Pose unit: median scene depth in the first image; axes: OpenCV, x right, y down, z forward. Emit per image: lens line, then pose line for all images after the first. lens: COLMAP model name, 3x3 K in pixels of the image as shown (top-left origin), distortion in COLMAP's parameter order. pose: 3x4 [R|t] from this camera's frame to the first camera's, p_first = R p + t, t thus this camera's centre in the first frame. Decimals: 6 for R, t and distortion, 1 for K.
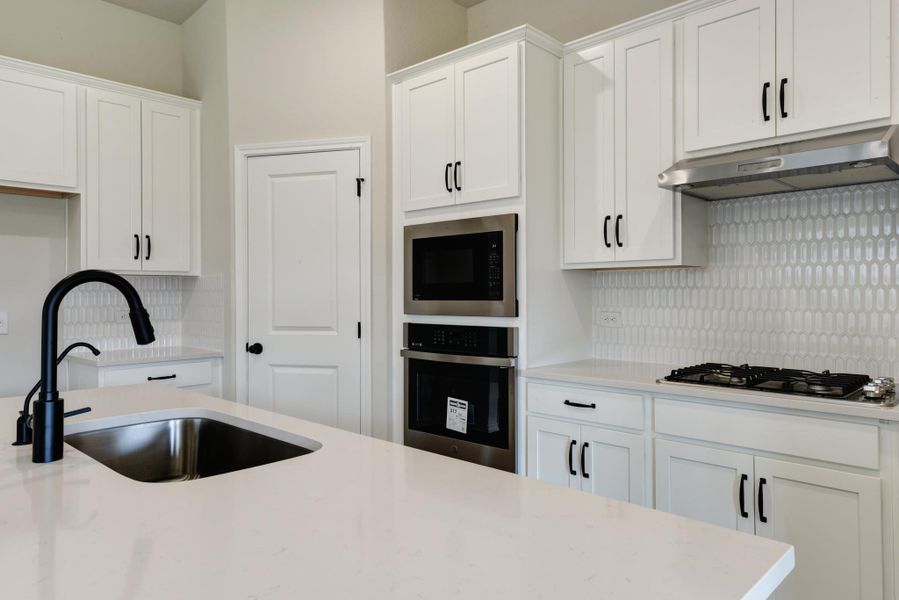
lens RADIAL K [[595.8, 0, 467.5], [0, 595.8, 280.6], [0, 0, 1]] dist [0.020356, 0.000918]
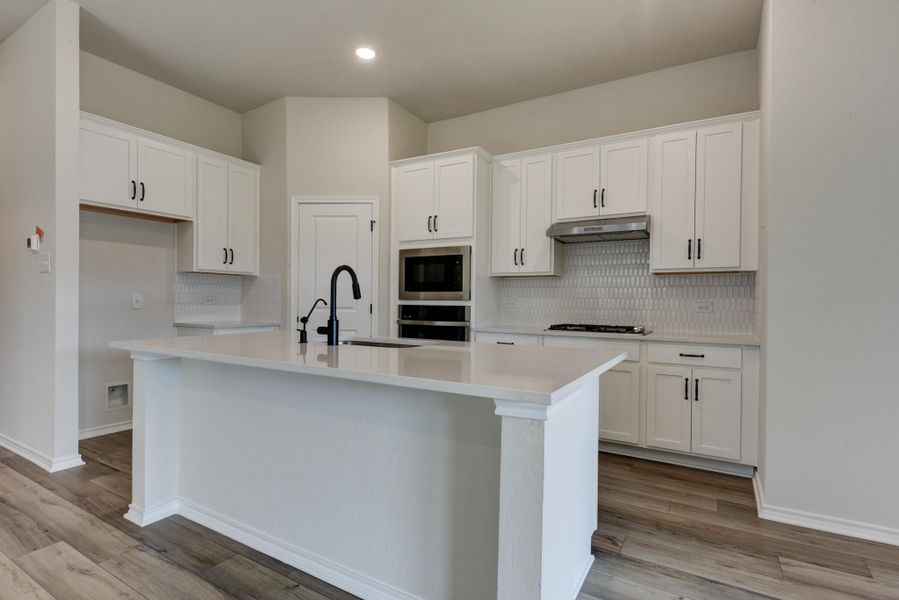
lens RADIAL K [[437.9, 0, 449.5], [0, 437.9, 300.0], [0, 0, 1]] dist [0.004167, 0.000387]
pose [[0.975486, 0.015549, 0.219511, -0.272300], [-0.019603, 0.999675, 0.016305, 0.036747], [-0.219186, -0.020208, 0.975474, -0.326985]]
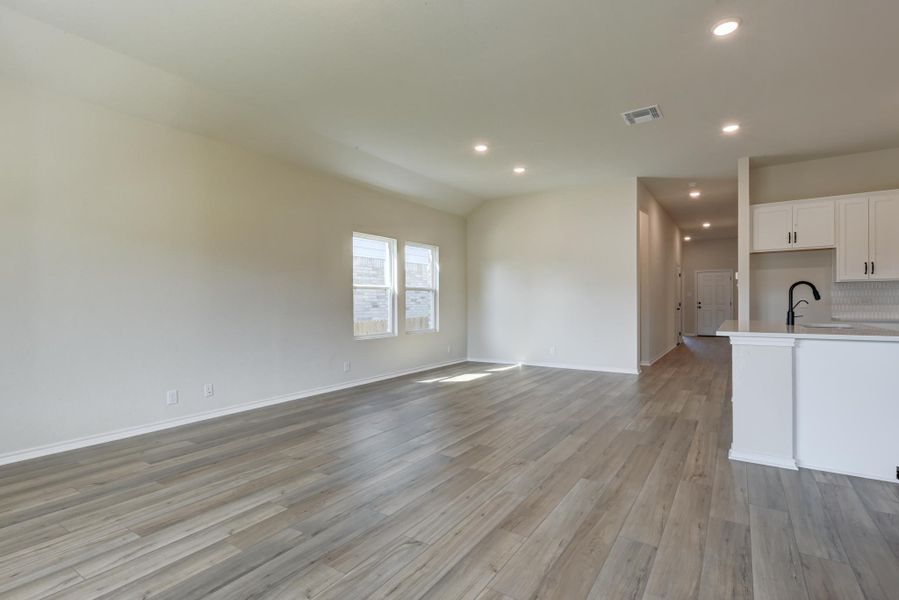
lens RADIAL K [[425.8, 0, 449.5], [0, 425.8, 300.0], [0, 0, 1]] dist [0.010368, 0.000099]
pose [[0.156826, -0.003066, -0.987622, 0.876416], [0.025346, 0.999678, 0.000921, 0.021228], [0.987301, -0.025176, 0.156853, -0.853481]]
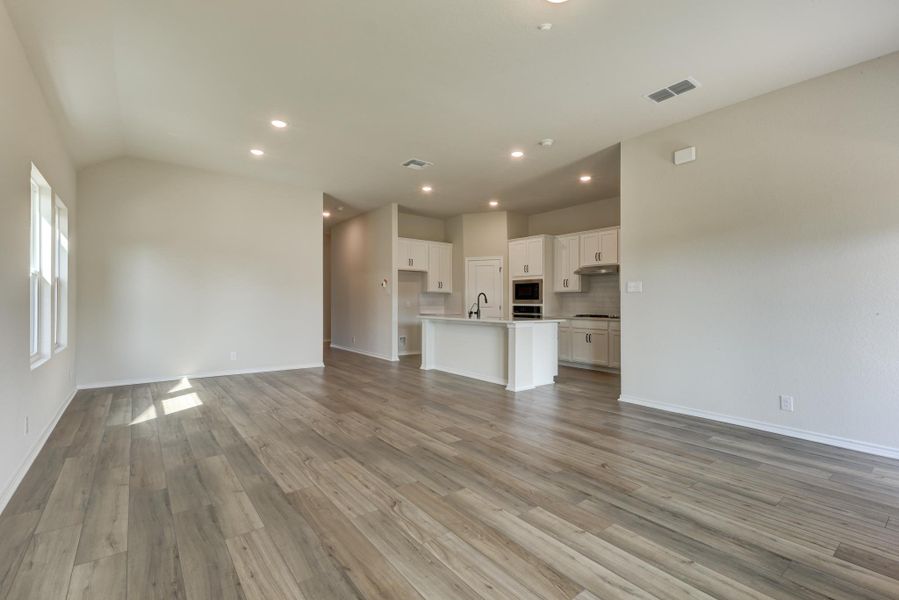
lens RADIAL K [[425.8, 0, 449.5], [0, 425.8, 300.0], [0, 0, 1]] dist [0.010368, 0.000099]
pose [[0.988001, 0.010053, -0.154118, -0.094213], [-0.008174, 0.999884, 0.012823, 0.002728], [0.154229, -0.011409, 0.987969, -1.956121]]
